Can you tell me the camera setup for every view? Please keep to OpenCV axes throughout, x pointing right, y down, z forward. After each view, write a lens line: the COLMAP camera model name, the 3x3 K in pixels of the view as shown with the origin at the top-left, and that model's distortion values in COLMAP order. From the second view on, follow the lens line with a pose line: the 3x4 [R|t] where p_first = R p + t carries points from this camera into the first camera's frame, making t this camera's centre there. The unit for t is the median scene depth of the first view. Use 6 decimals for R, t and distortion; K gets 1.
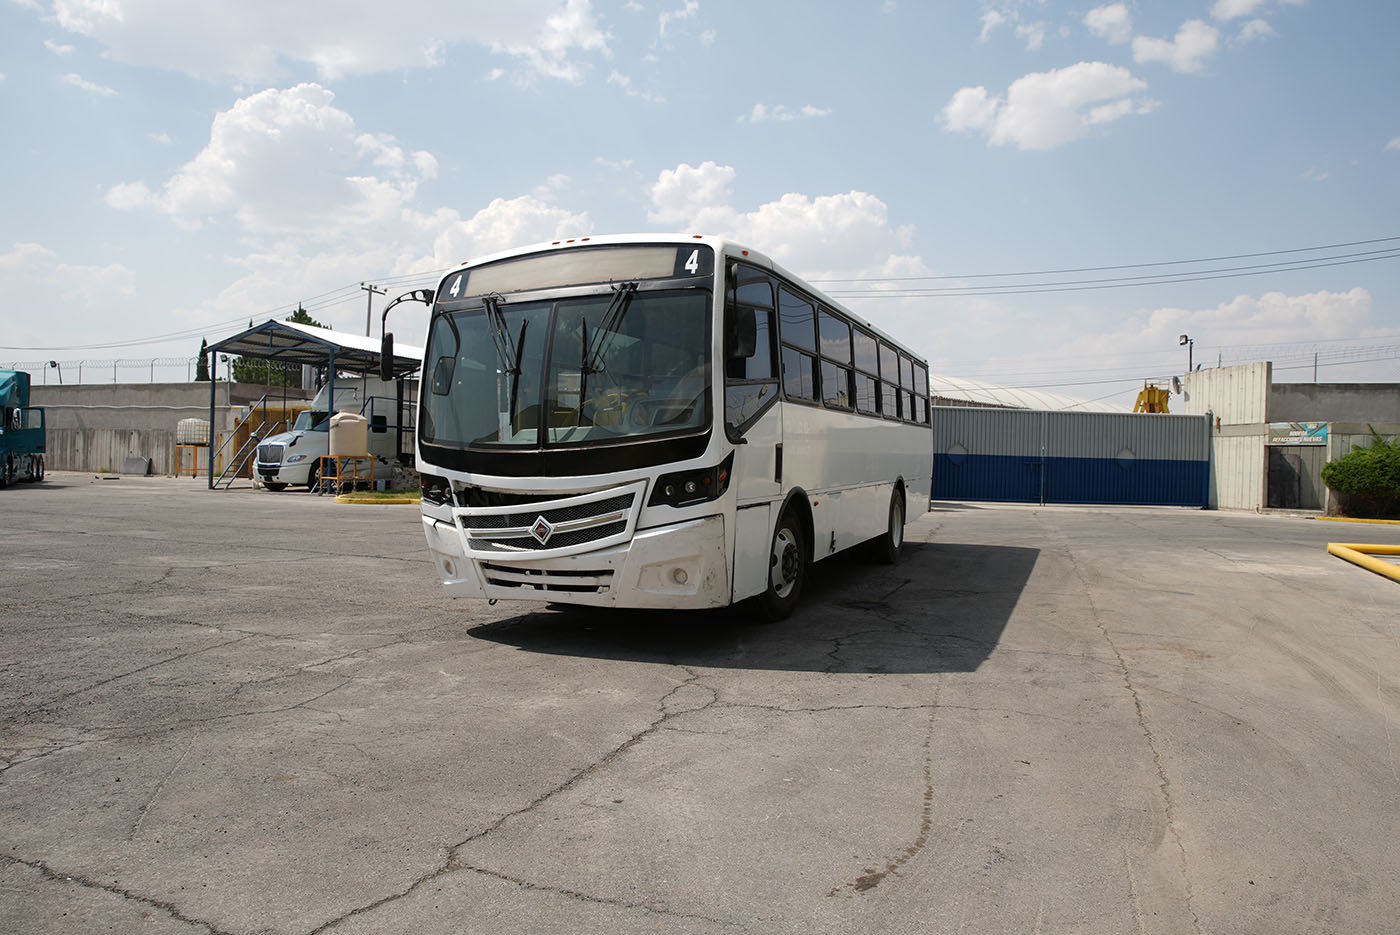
lens RADIAL K [[960.4, 0, 674.1], [0, 960.4, 484.8], [0, 0, 1]] dist [-0.066651, 0.032431]
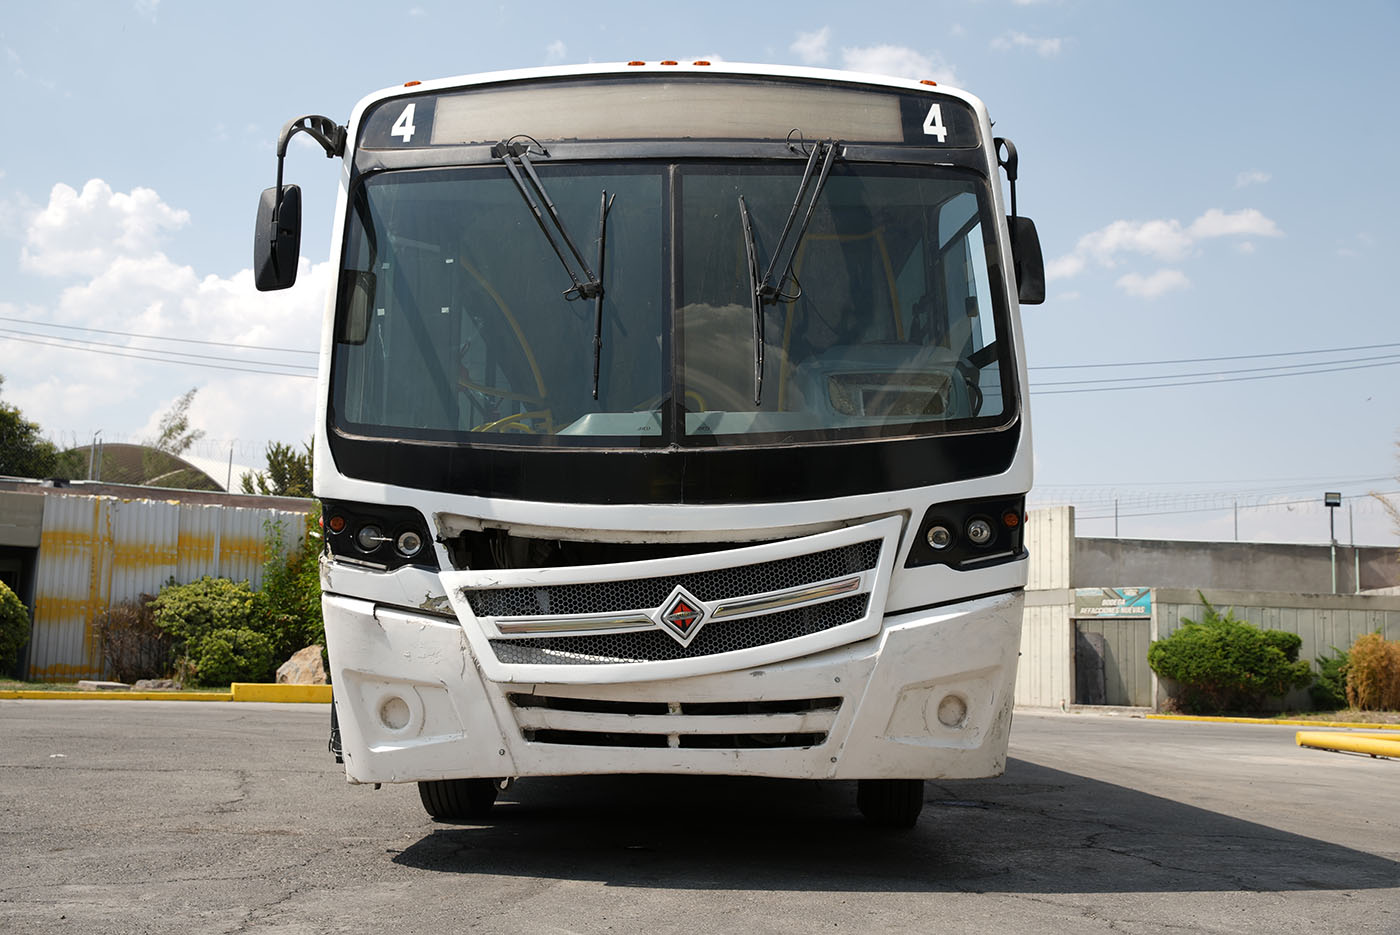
lens RADIAL K [[1422.7, 0, 703.1], [0, 1422.7, 471.1], [0, 0, 1]] dist [0.049625, 0.000000]
pose [[0.920897, 0.061092, 0.384989, -0.382772], [-0.001329, 0.988129, -0.153622, 0.080782], [-0.389804, 0.140958, 0.910046, 0.335667]]
